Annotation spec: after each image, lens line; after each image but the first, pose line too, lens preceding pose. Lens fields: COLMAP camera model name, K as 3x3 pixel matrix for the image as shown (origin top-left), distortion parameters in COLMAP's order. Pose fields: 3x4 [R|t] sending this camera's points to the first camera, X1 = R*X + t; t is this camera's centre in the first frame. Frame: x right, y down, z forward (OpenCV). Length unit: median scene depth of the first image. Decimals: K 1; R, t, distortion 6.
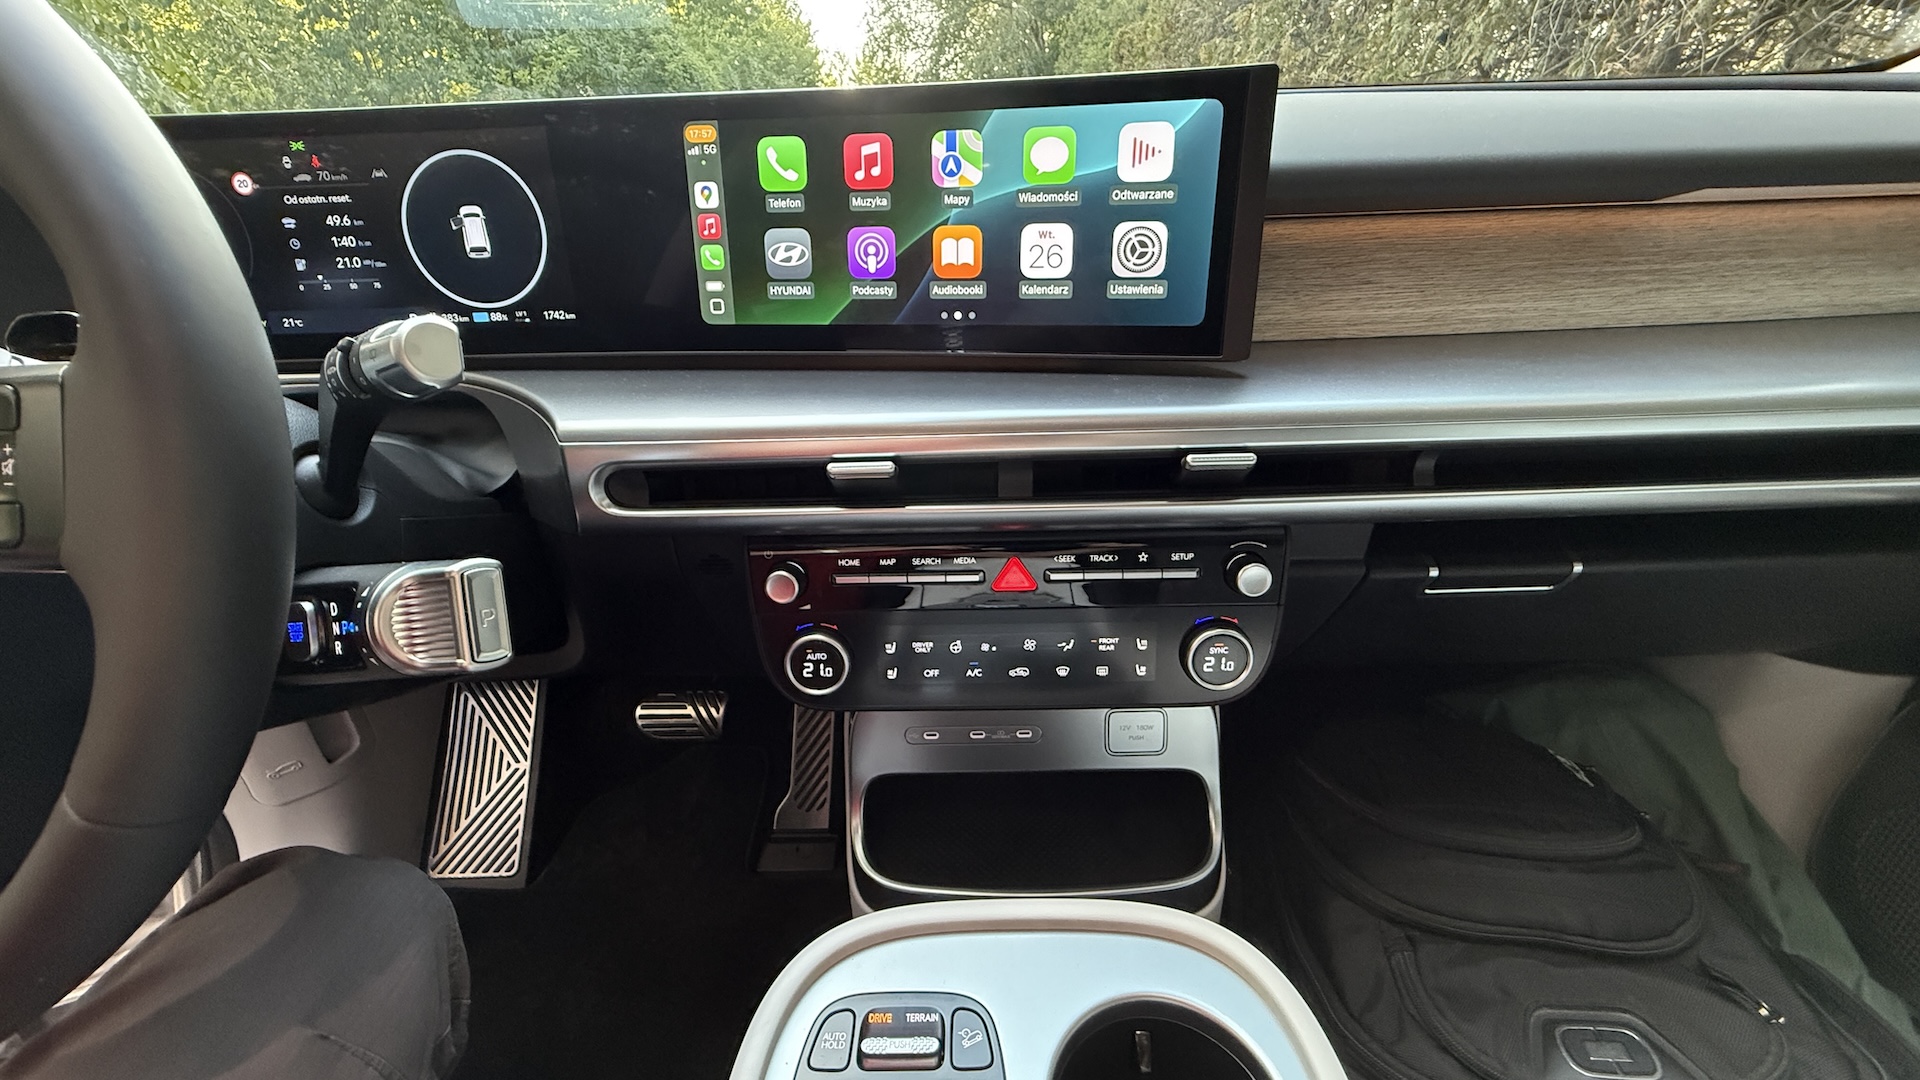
lens RADIAL K [[769.9, 0, 955.2], [0, 769.9, 534.7], [0, 0, 1]] dist [-0.000095, -0.000025]
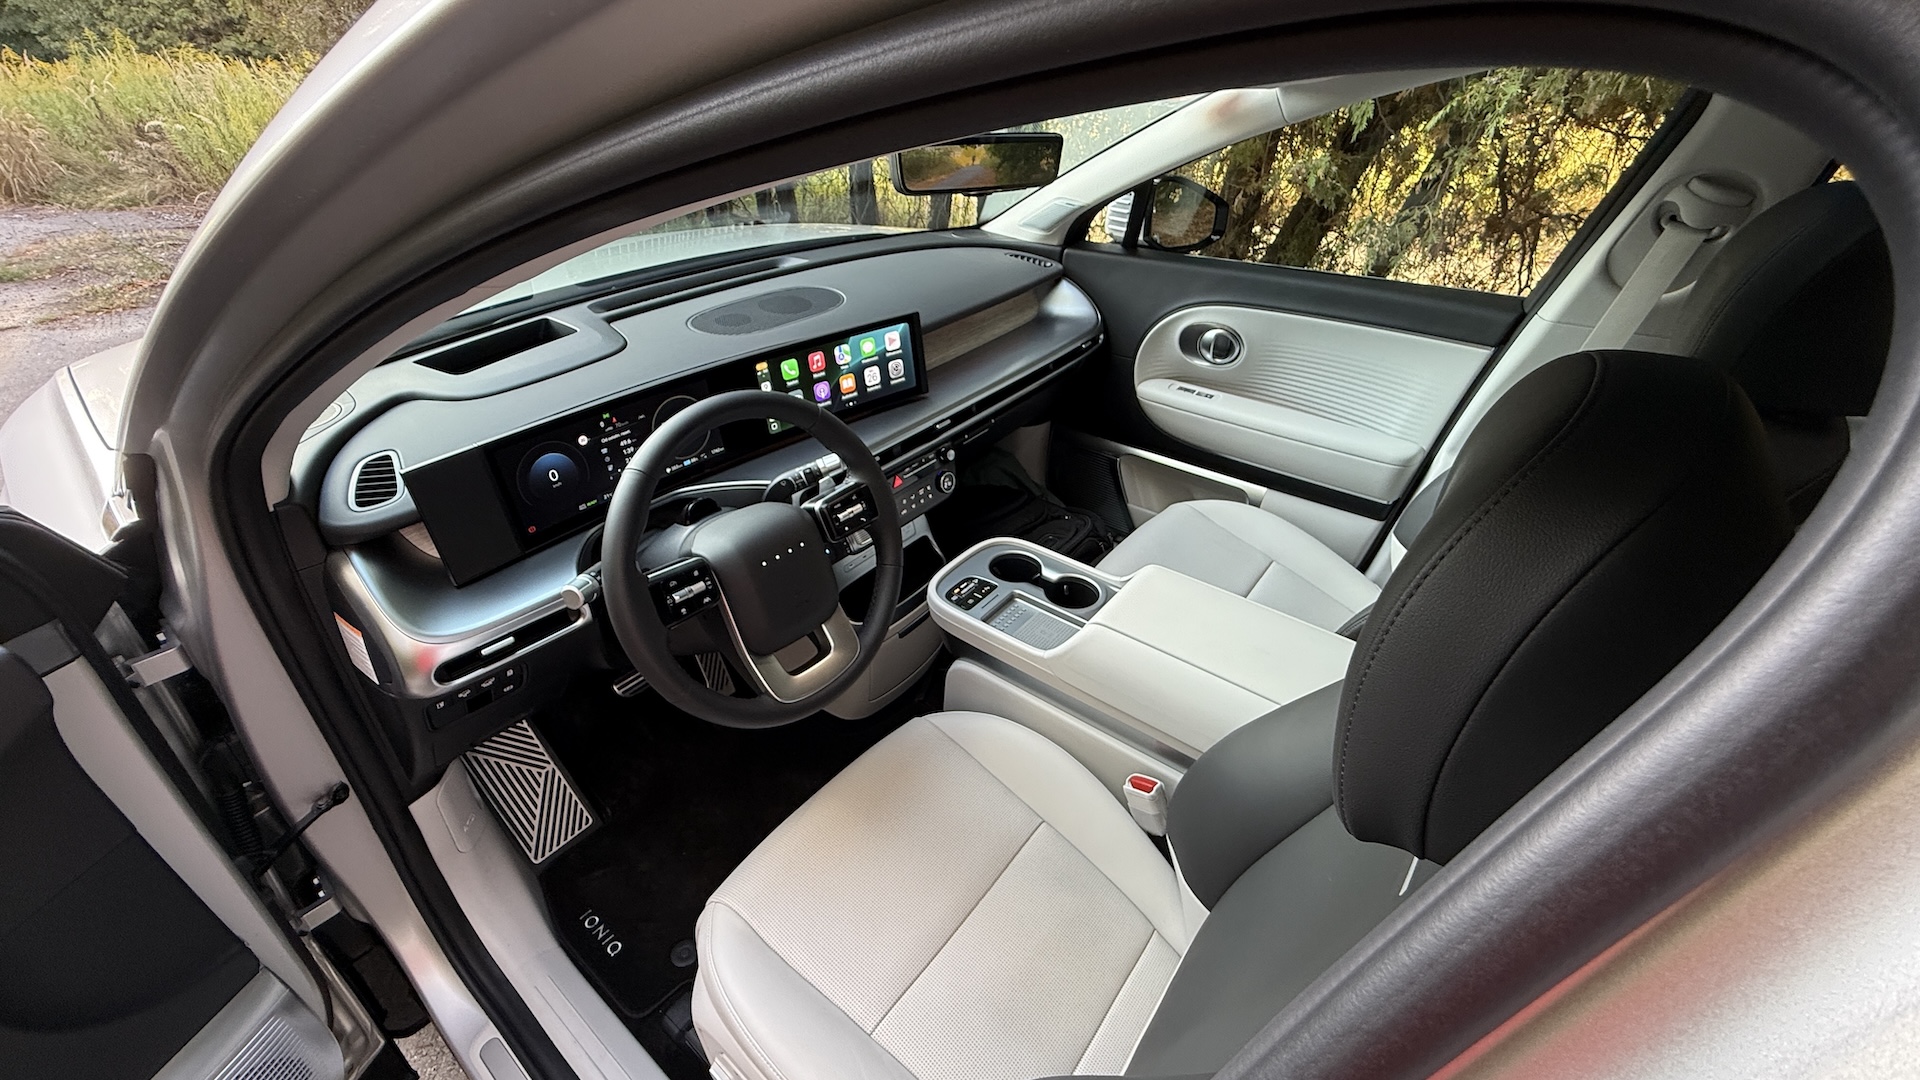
lens RADIAL K [[769.9, 0, 955.2], [0, 769.9, 534.7], [0, 0, 1]] dist [-0.000095, -0.000025]
pose [[0.606757, -0.401993, 0.685746, -1.917562], [0.333758, 0.911806, 0.239198, -0.396281], [-0.721423, 0.083738, 0.687413, -1.204339]]
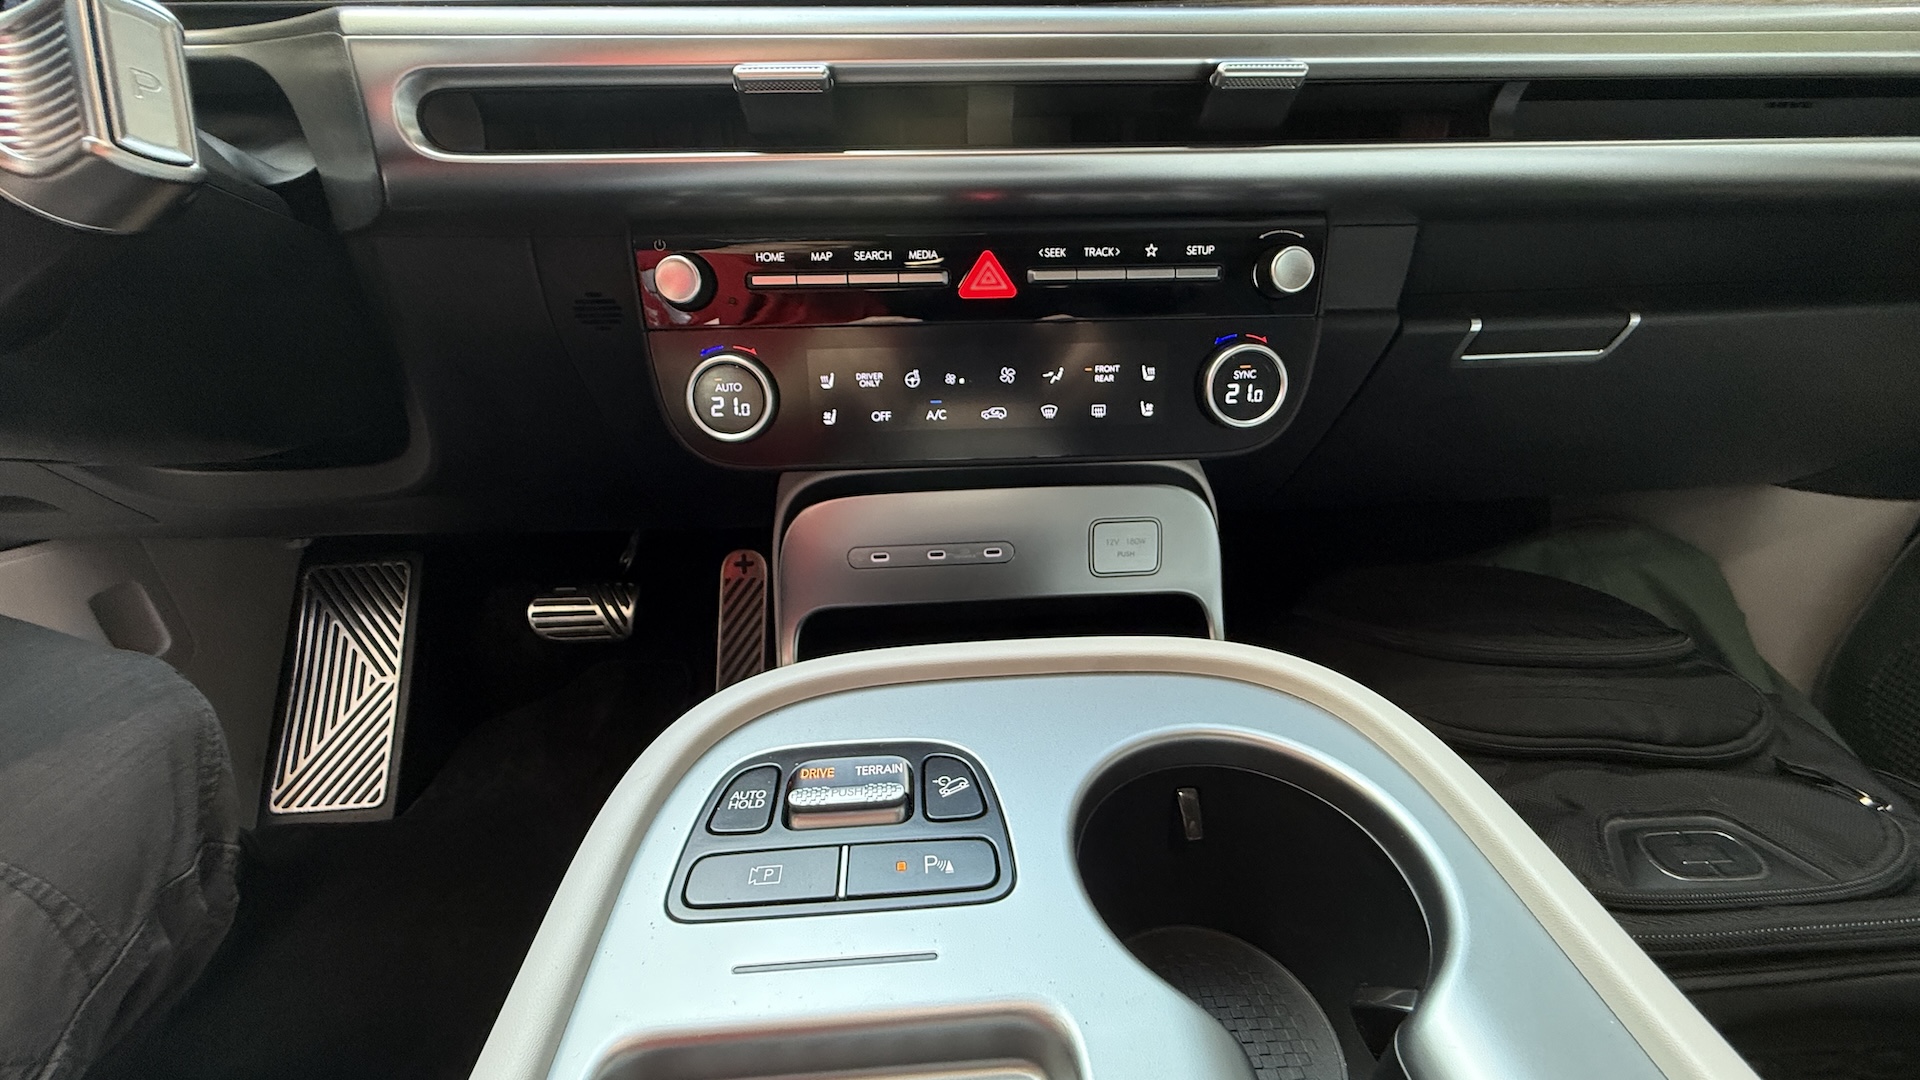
lens RADIAL K [[773.1, 0, 957.3], [0, 773.1, 535.8], [0, 0, 1]] dist [0.000863, -0.000336]
pose [[0.996688, -0.014133, 0.080088, -0.019063], [0.013605, 0.999882, 0.007137, 0.305396], [-0.080180, -0.006024, 0.996762, 0.227226]]
